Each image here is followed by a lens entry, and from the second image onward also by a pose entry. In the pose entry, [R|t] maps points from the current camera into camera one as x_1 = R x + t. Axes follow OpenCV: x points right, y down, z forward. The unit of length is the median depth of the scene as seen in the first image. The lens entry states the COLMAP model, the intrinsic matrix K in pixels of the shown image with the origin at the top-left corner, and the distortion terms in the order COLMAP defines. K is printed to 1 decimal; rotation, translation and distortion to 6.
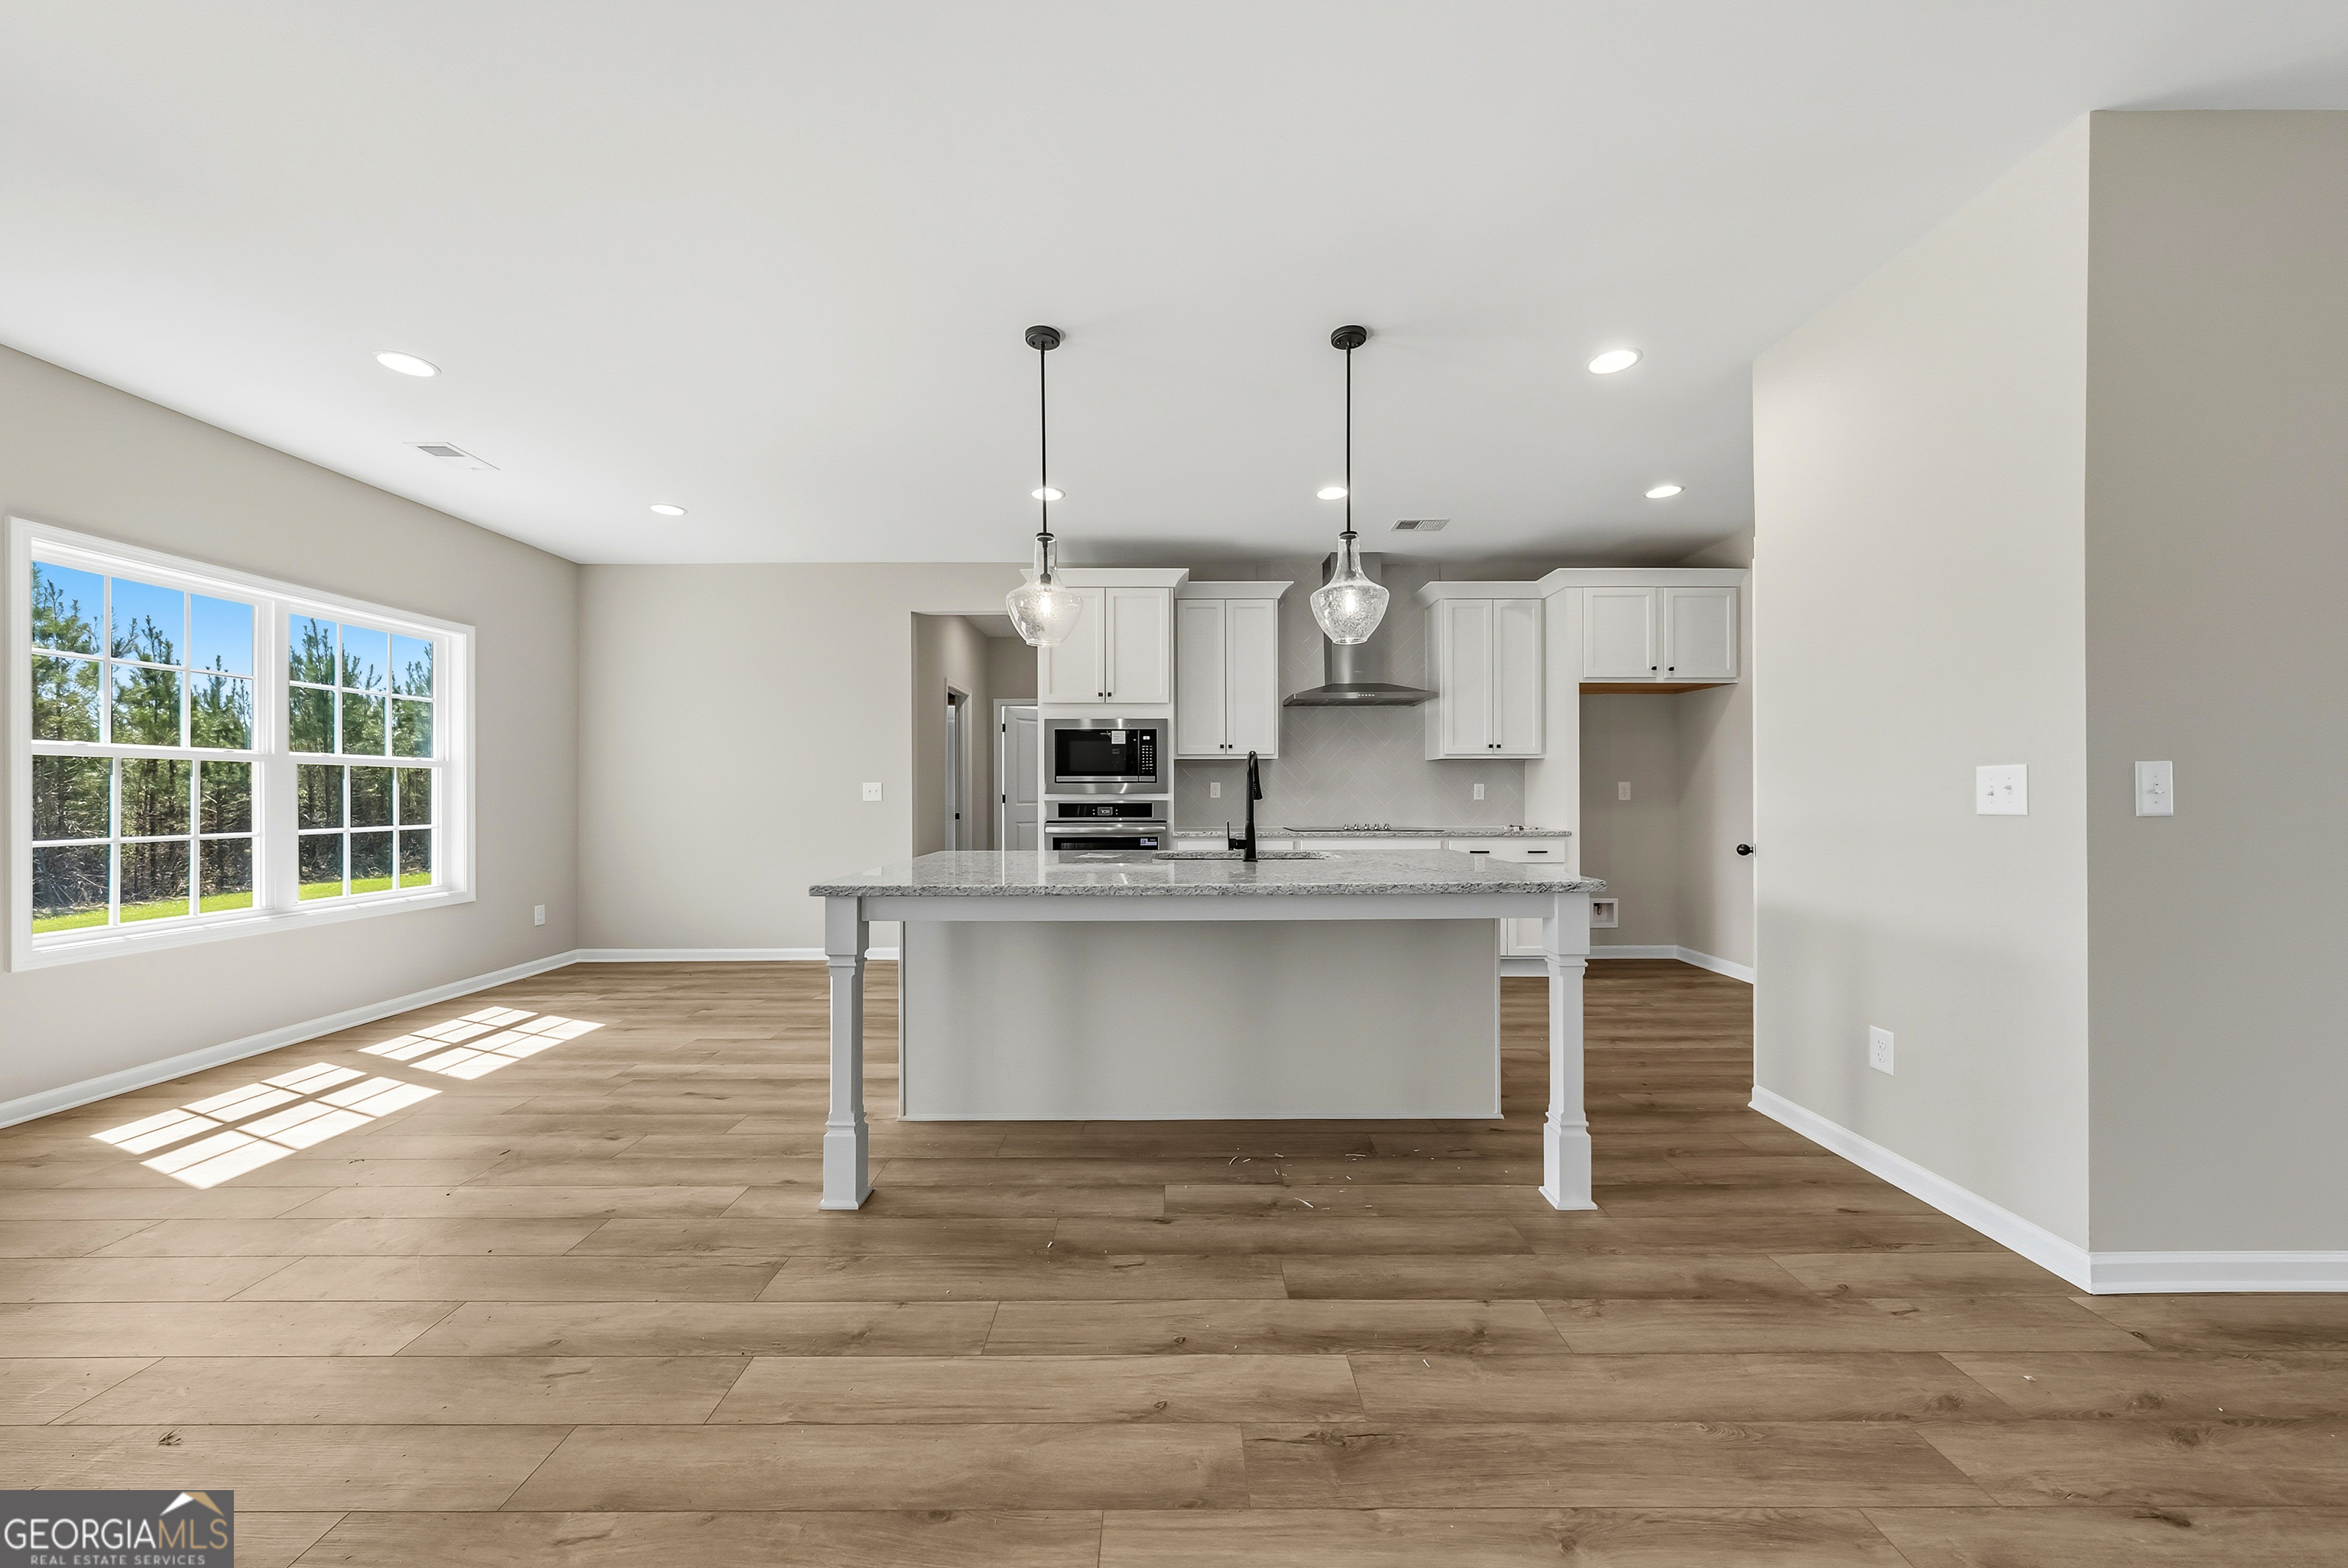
lens RADIAL K [[803.5, 0, 1162.1], [0, 803.5, 785.0], [0, 0, 1]] dist [-0.003914, 0.000668]
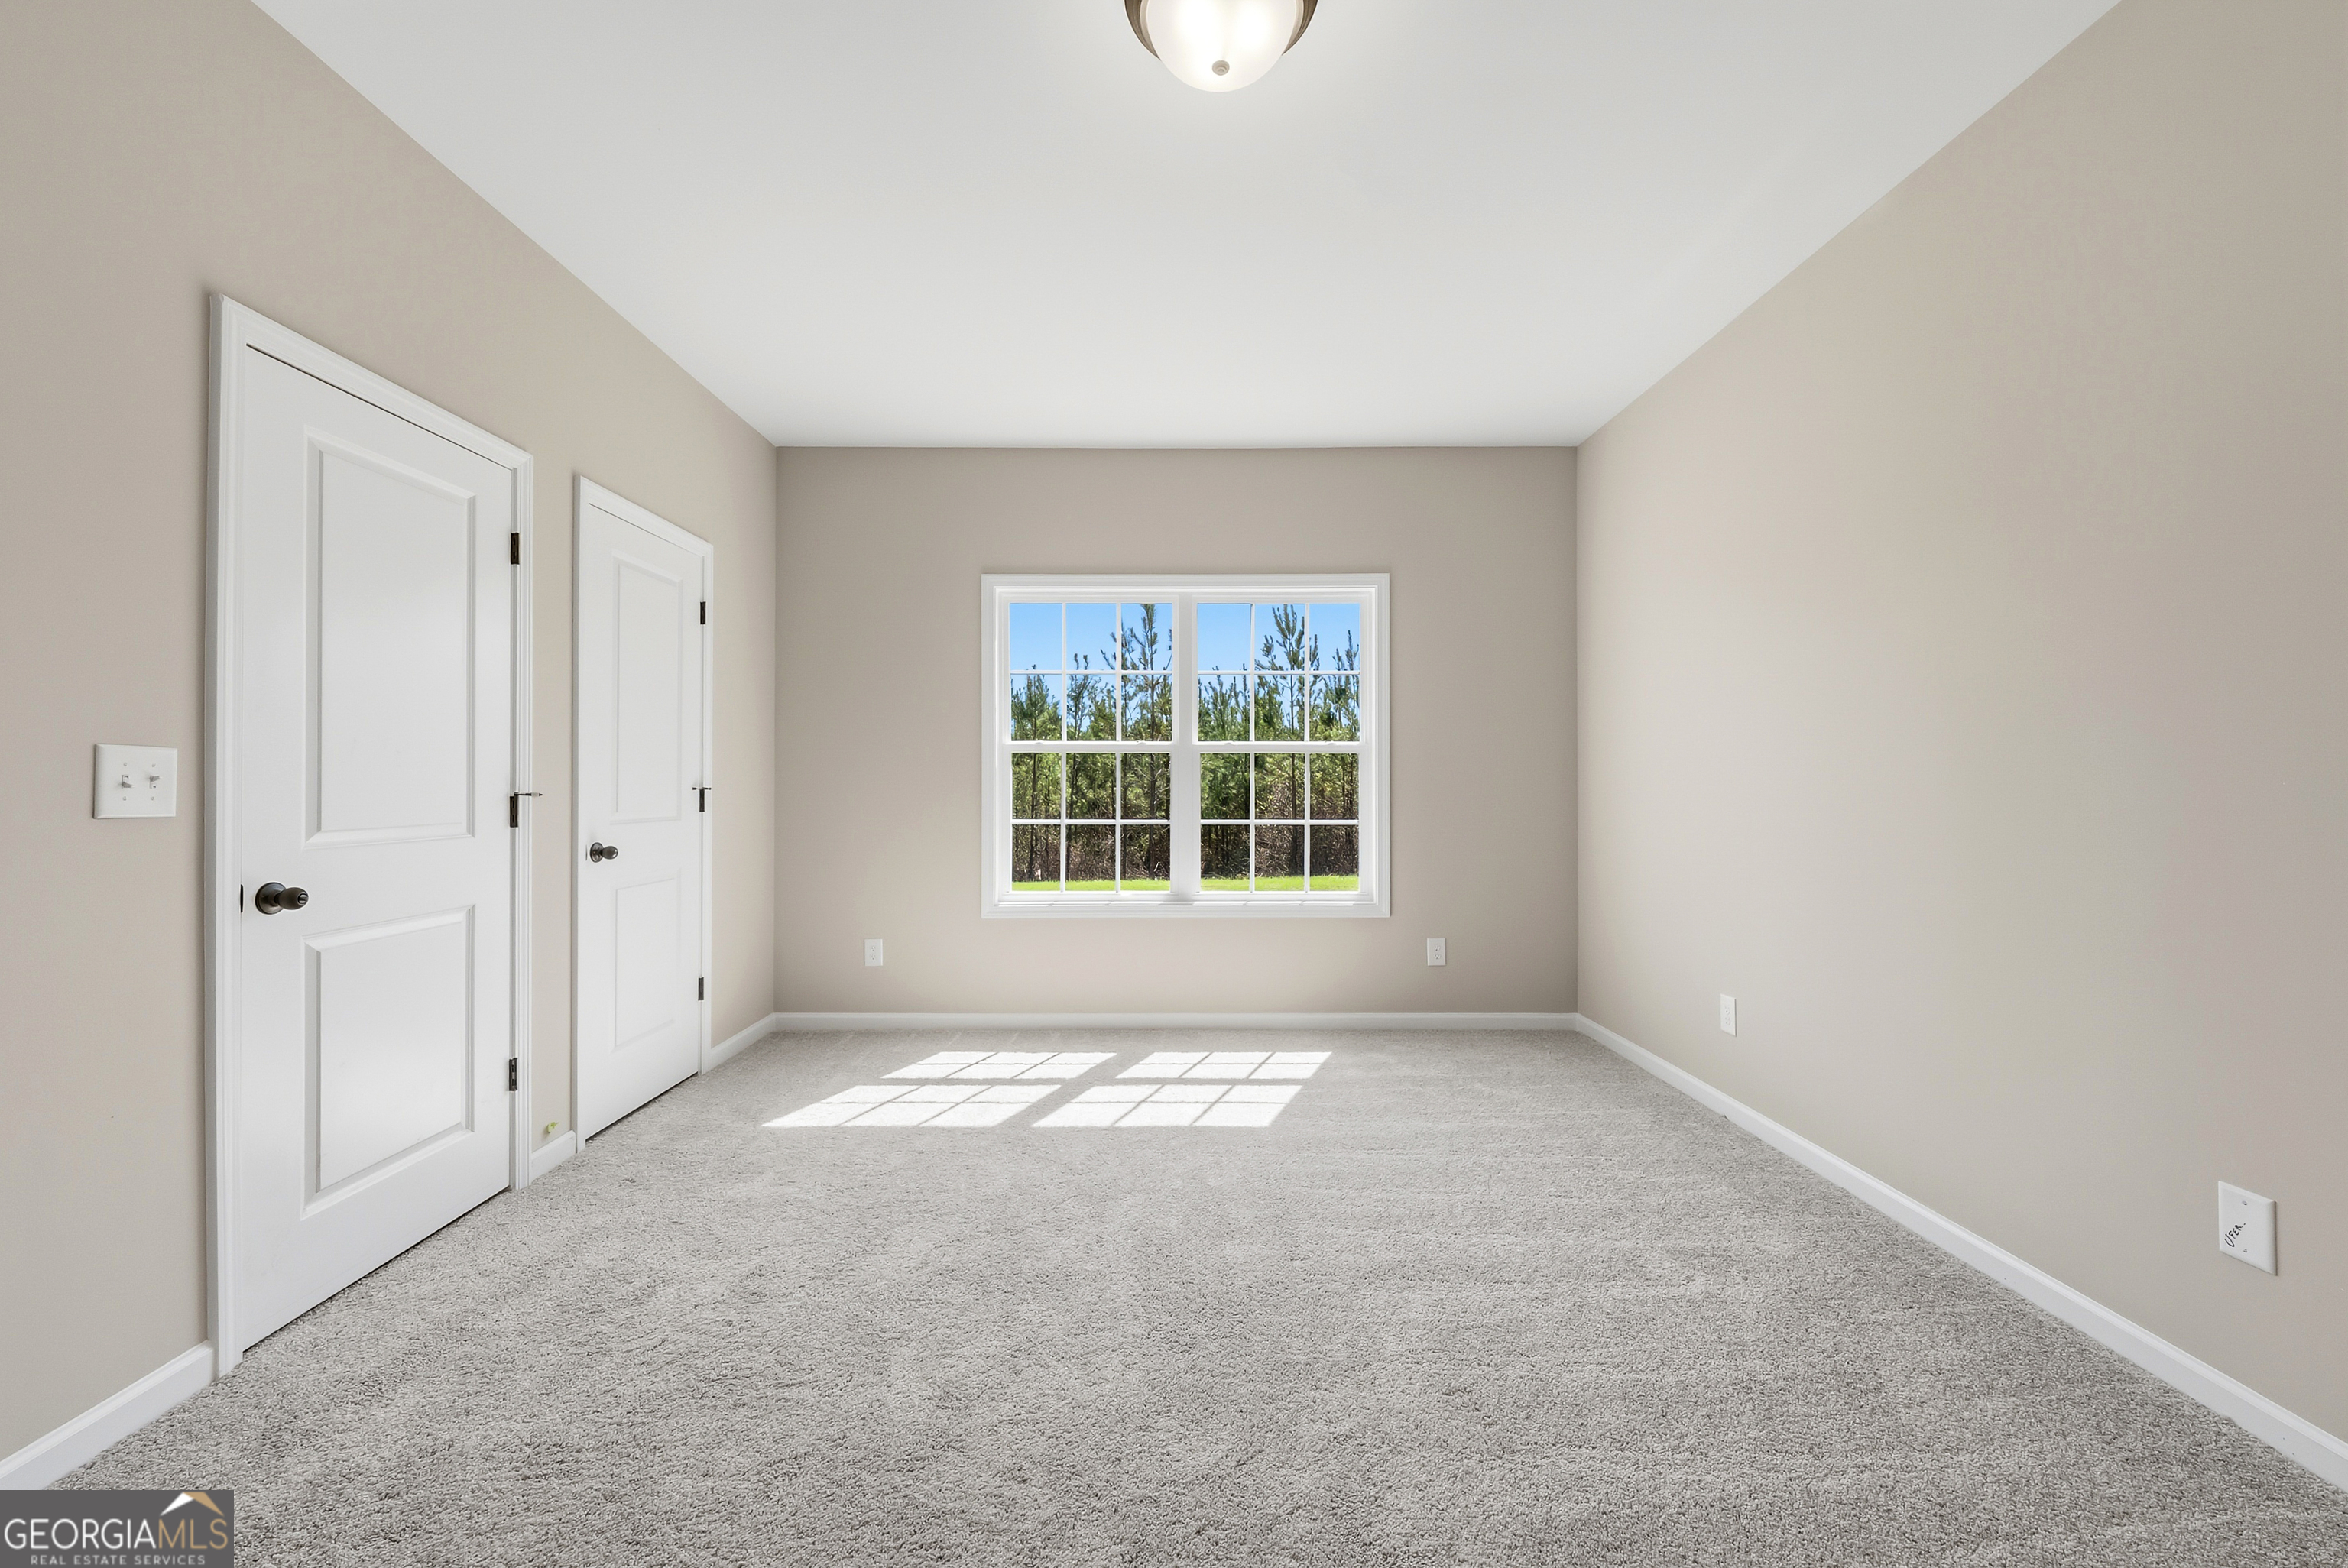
lens RADIAL K [[923.1, 0, 1169.3], [0, 923.1, 782.3], [0, 0, 1]] dist [-0.001025, -0.000213]
pose [[0.015490, 0.001594, -0.999879, 0.061563], [0.009356, 0.999955, 0.001739, 0.006385], [0.999836, -0.009382, 0.015474, 0.812444]]
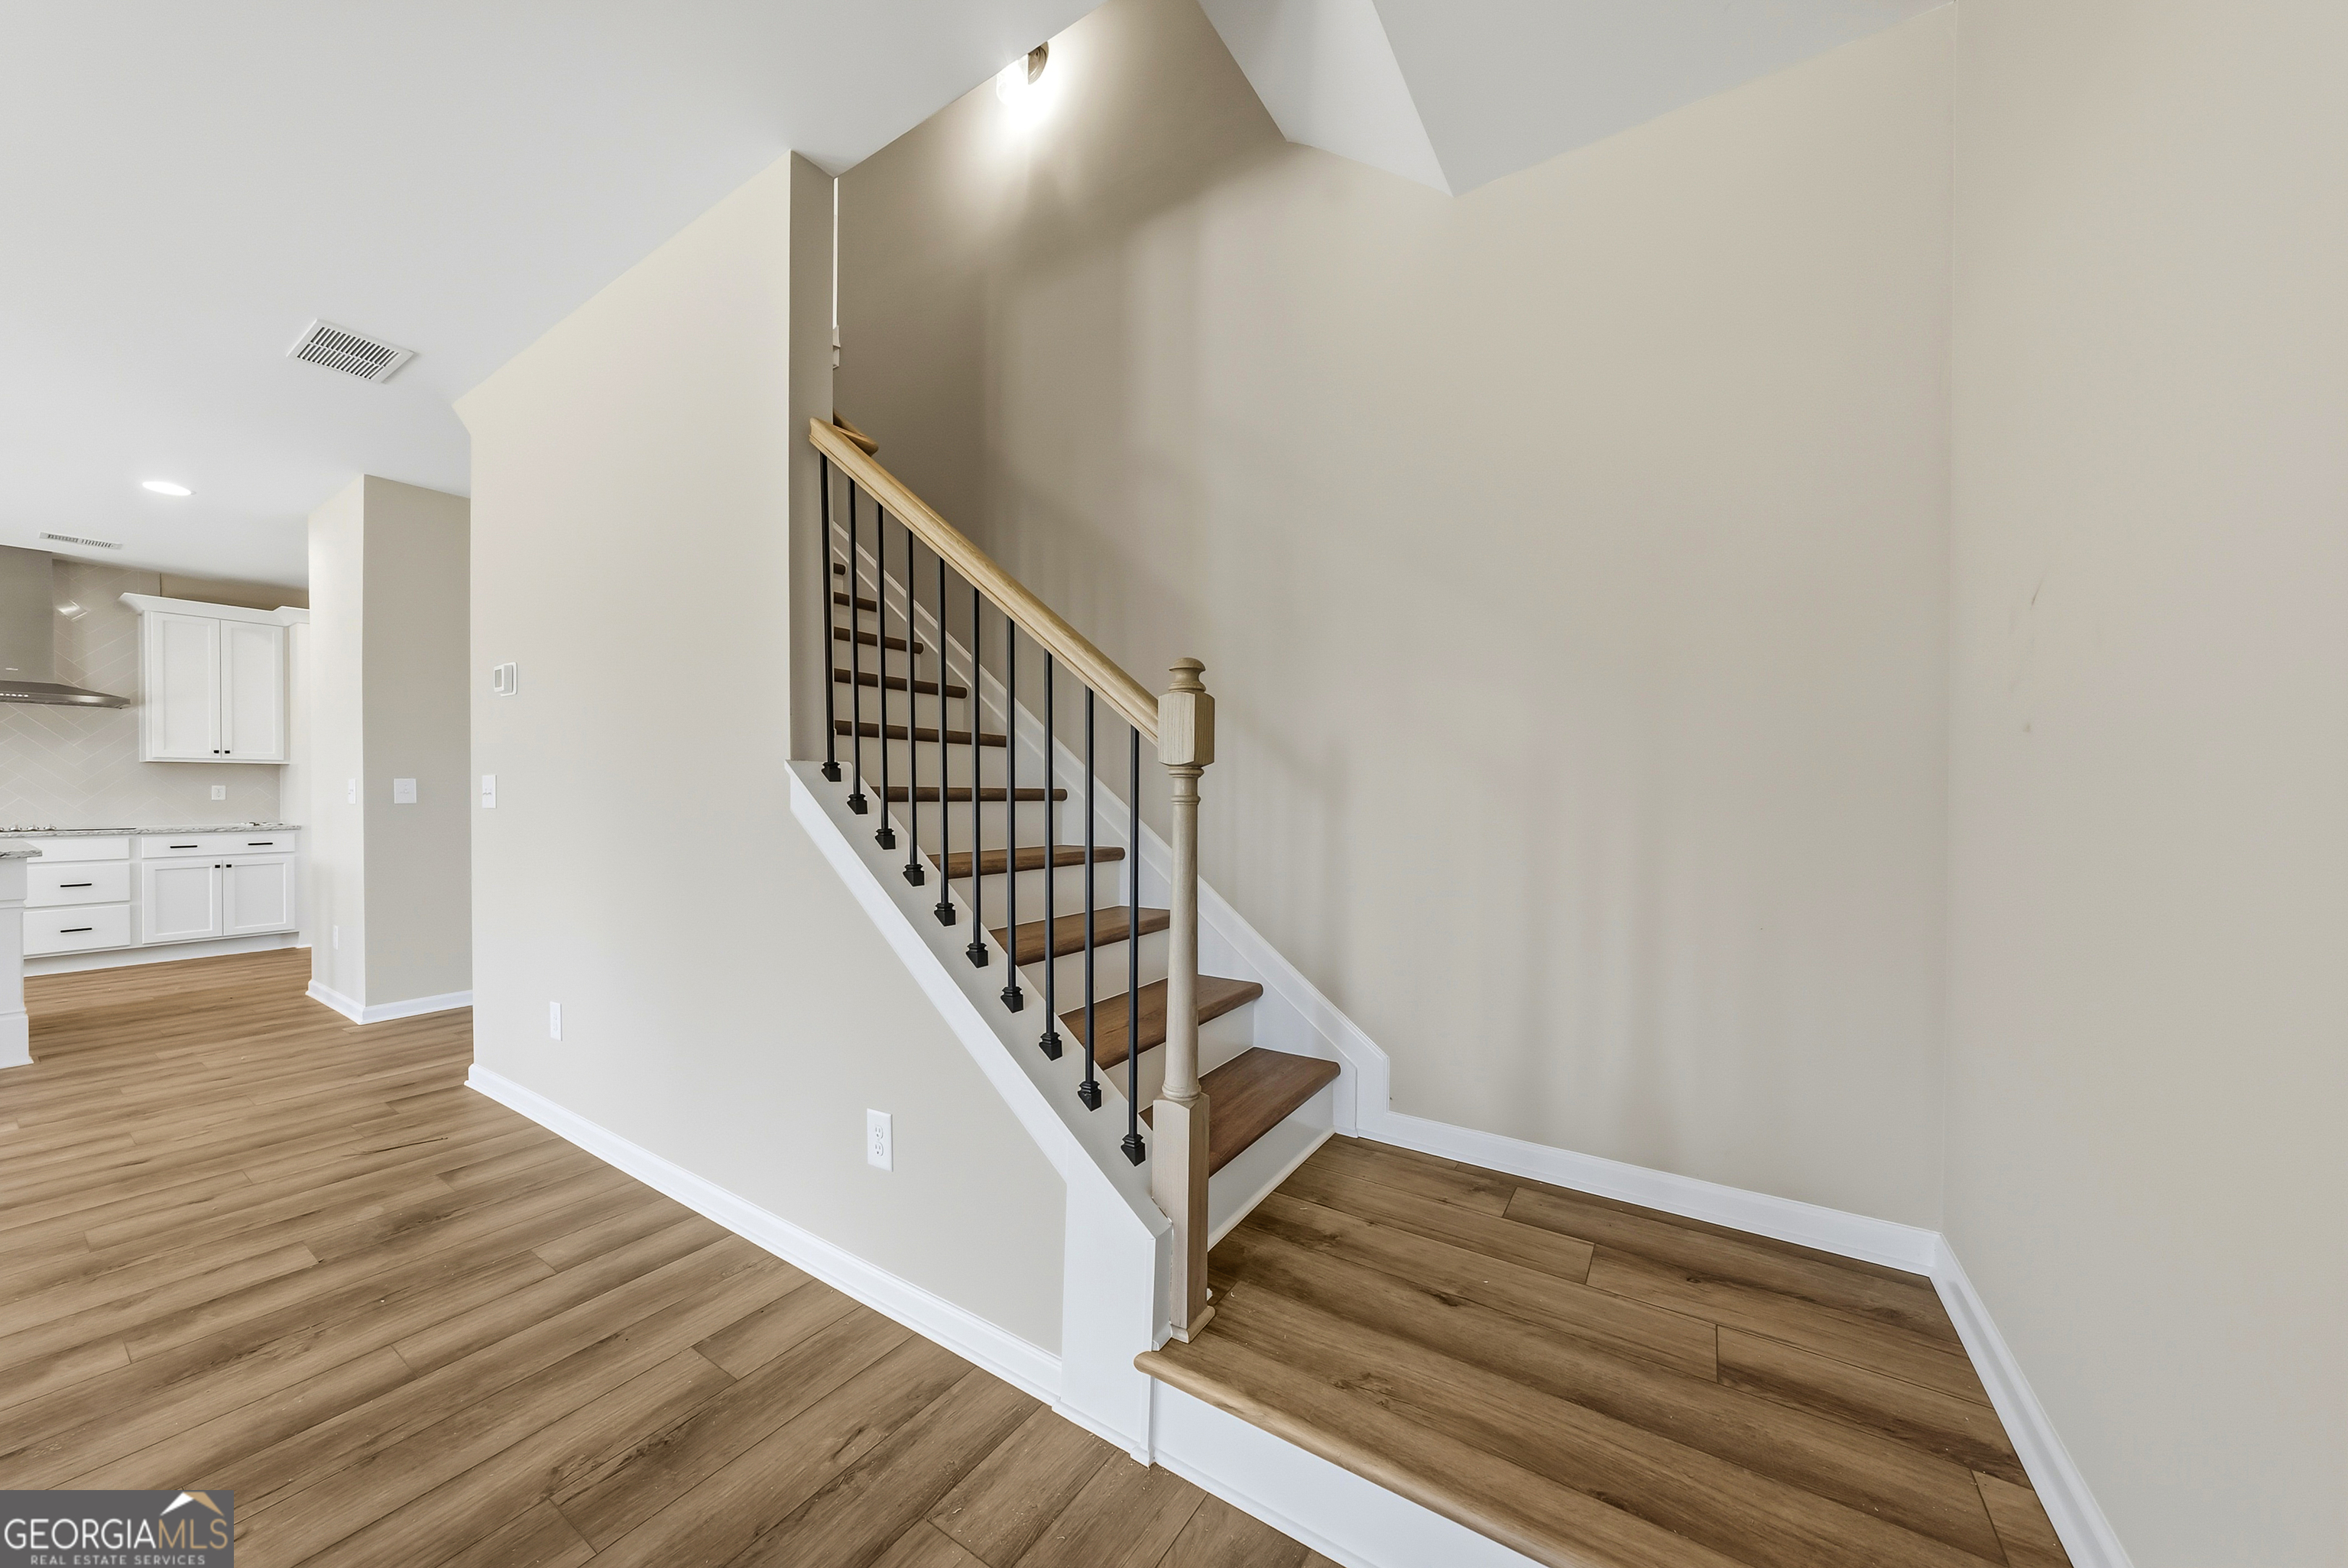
lens RADIAL K [[803.5, 0, 1161.8], [0, 803.5, 799.1], [0, 0, 1]] dist [-0.003914, 0.000668]
pose [[0.534913, -0.005194, 0.844891, 0.197727], [-0.007884, 0.999907, 0.011139, -0.005980], [-0.844870, -0.012620, 0.534822, -0.797685]]
